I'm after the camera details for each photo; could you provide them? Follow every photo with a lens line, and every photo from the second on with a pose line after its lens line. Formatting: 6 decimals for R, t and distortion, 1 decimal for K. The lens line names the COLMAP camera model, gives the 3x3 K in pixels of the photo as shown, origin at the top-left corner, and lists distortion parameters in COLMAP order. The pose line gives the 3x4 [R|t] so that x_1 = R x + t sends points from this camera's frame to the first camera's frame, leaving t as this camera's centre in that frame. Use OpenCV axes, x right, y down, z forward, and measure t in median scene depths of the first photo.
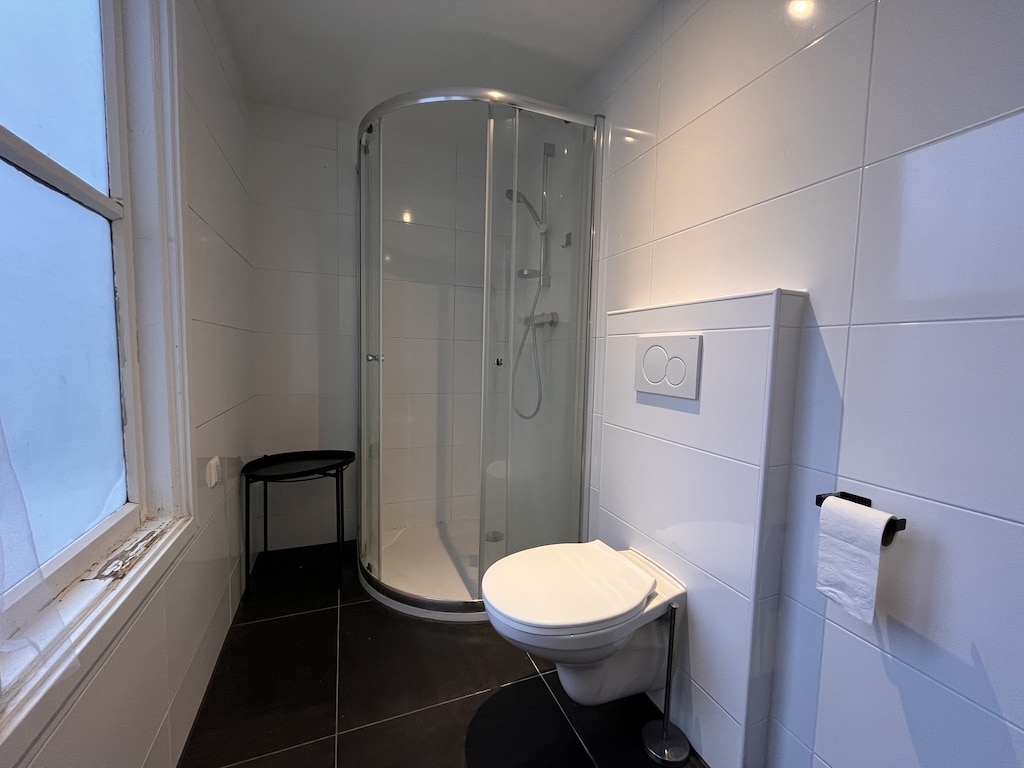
lens RADIAL K [[417.2, 0, 510.4], [0, 417.2, 385.0], [0, 0, 1]] dist [-0.000656, 0.000007]
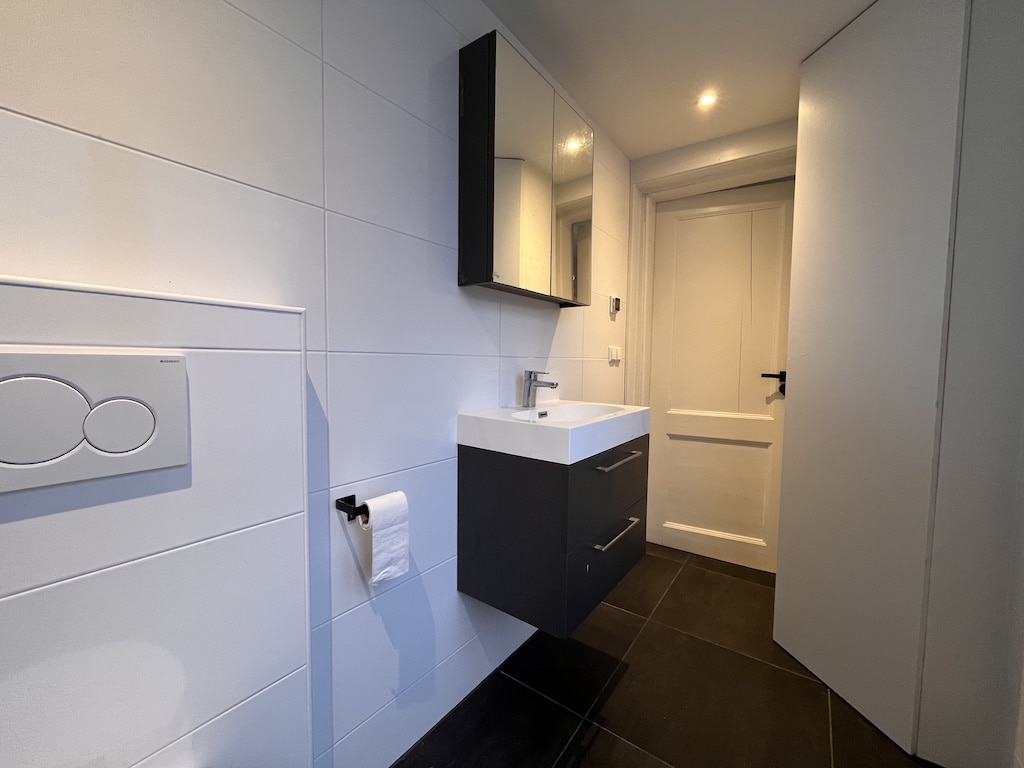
lens RADIAL K [[417.2, 0, 512.3], [0, 417.2, 385.0], [0, 0, 1]] dist [-0.000656, 0.000007]
pose [[-0.524413, -0.080595, 0.847641, -0.397479], [0.039594, 0.992125, 0.118828, -0.172870], [-0.850543, 0.095876, -0.517092, 1.195973]]
